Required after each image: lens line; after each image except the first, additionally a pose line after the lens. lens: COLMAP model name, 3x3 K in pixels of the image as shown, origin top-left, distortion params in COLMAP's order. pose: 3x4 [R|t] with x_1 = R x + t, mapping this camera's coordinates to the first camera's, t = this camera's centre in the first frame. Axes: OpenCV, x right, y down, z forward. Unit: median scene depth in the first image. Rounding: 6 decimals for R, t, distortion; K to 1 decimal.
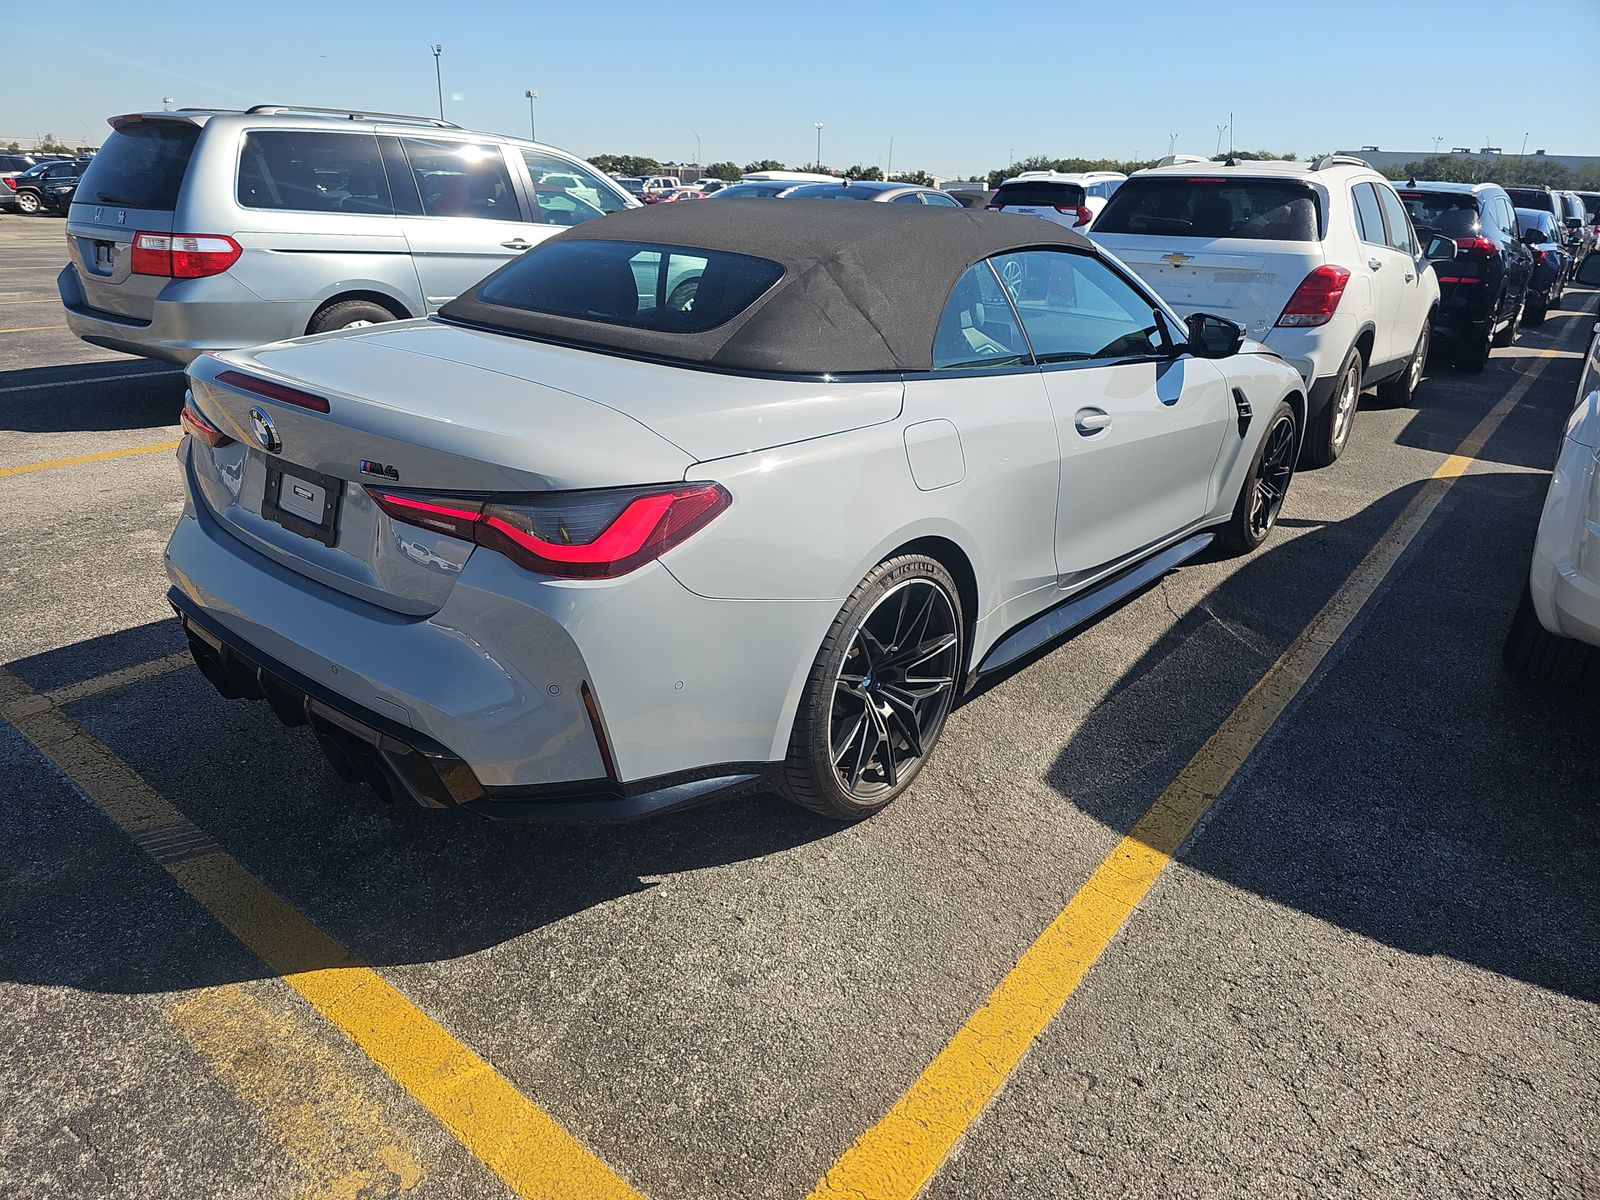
lens RADIAL K [[1068.7, 0, 762.2], [0, 1068.7, 603.9], [0, 0, 1]] dist [0.033452, -0.037575]
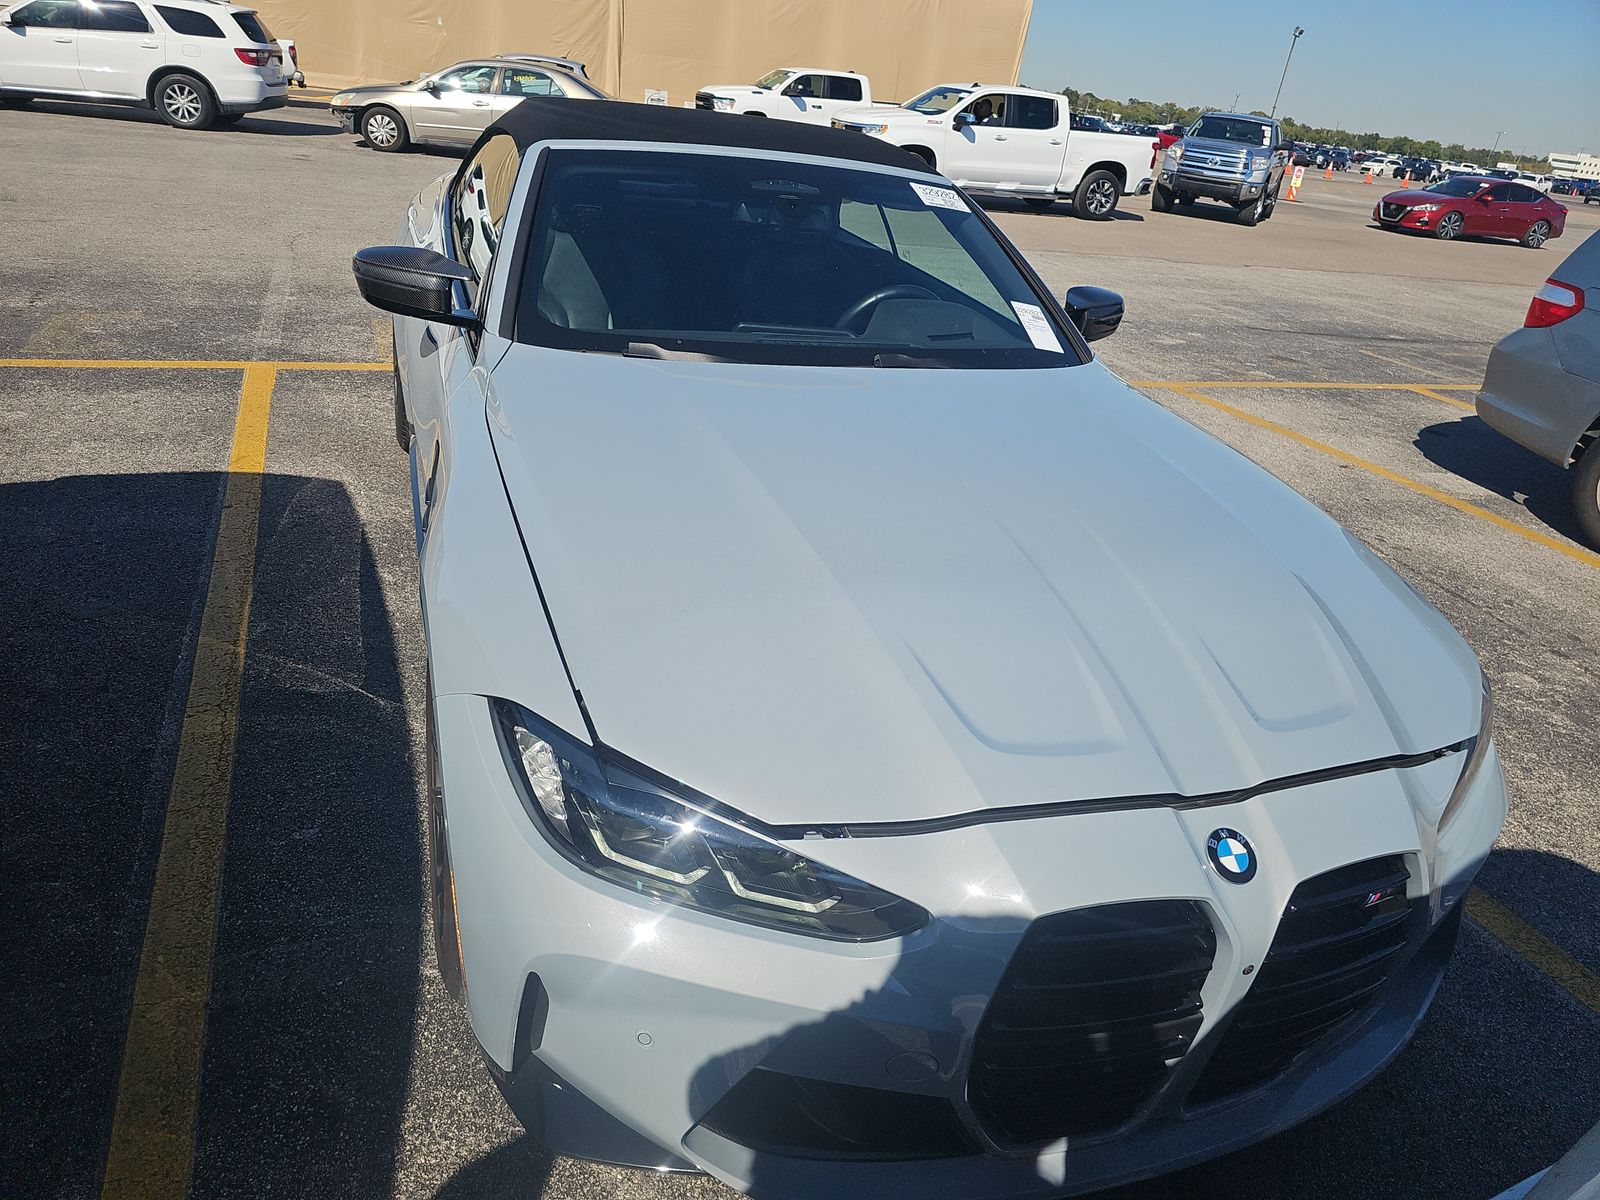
lens RADIAL K [[1068.7, 0, 762.2], [0, 1068.7, 603.9], [0, 0, 1]] dist [0.033452, -0.037575]
pose [[-0.511035, 0.294010, -0.807714, 1.081532], [-0.430663, 0.725653, 0.536617, -0.660086], [0.743890, 0.622082, -0.244215, 1.726356]]
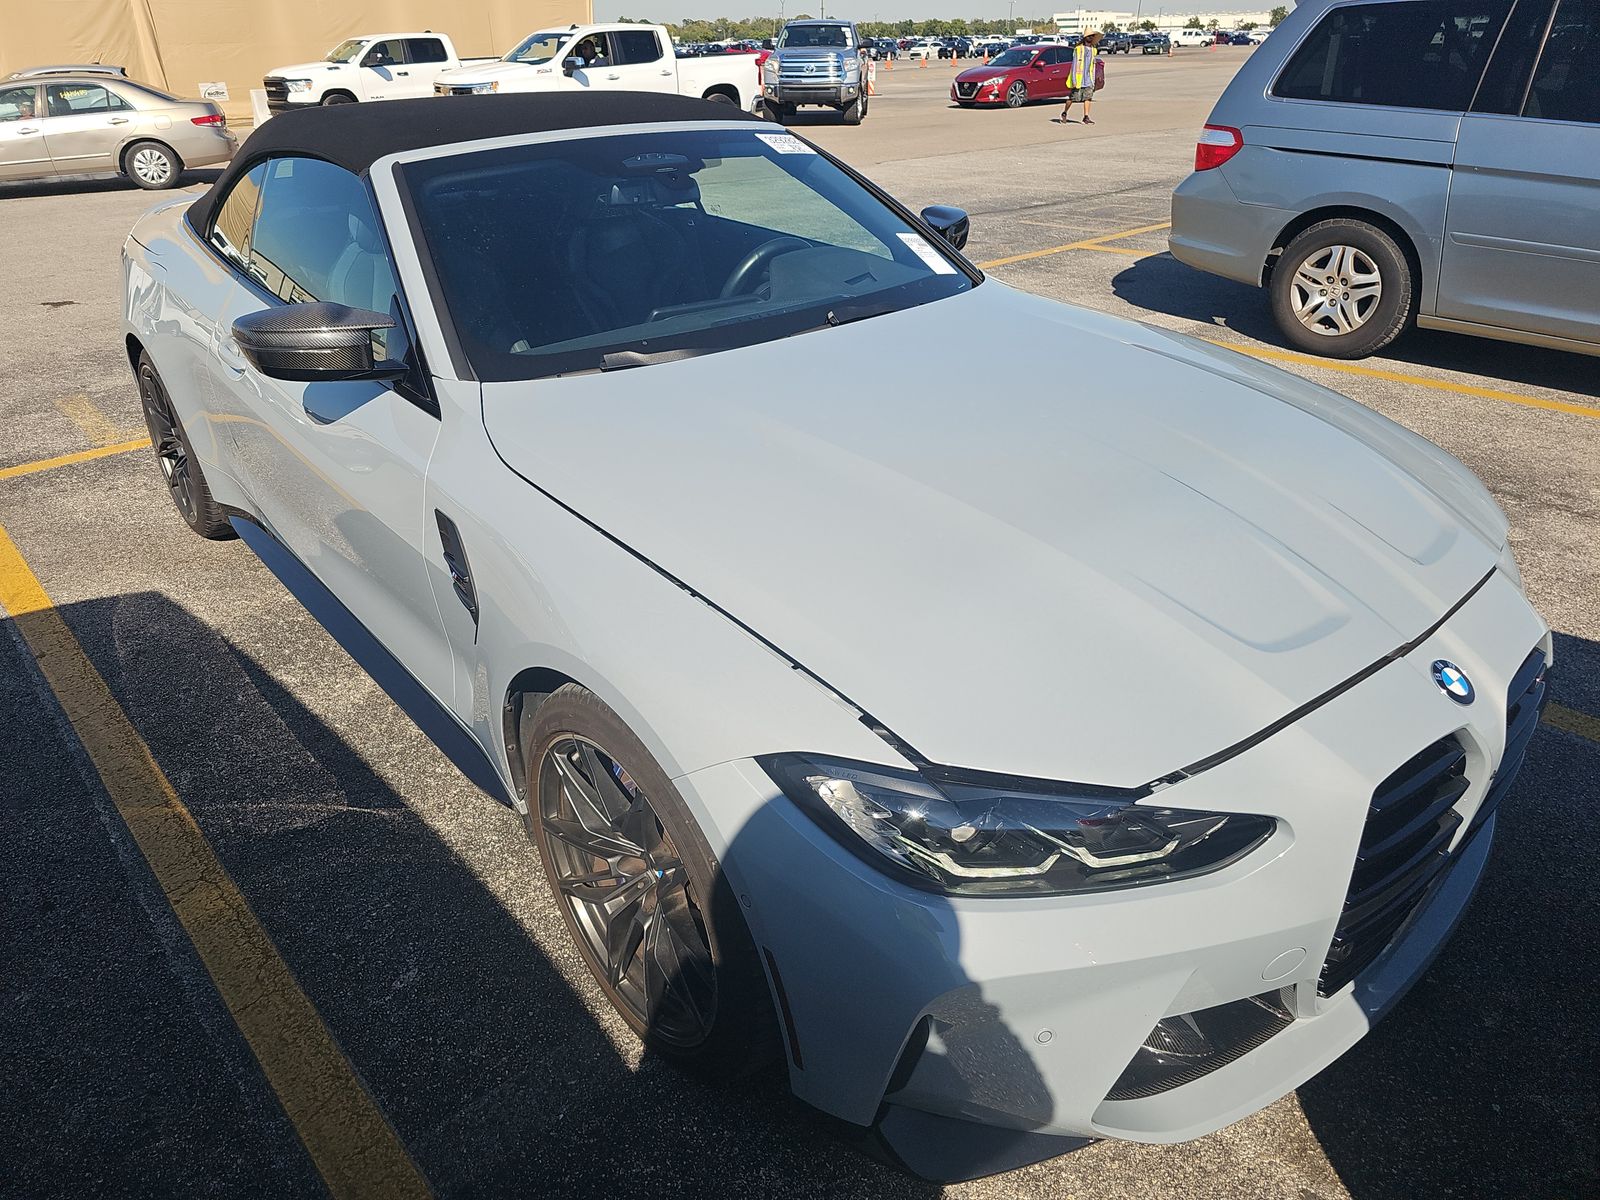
lens RADIAL K [[1068.7, 0, 762.2], [0, 1068.7, 603.9], [0, 0, 1]] dist [0.033452, -0.037575]
pose [[-0.181404, 0.428465, -0.885161, 1.132821], [-0.346845, 0.814377, 0.465284, -0.579780], [0.920213, 0.391418, 0.000880, 1.522339]]
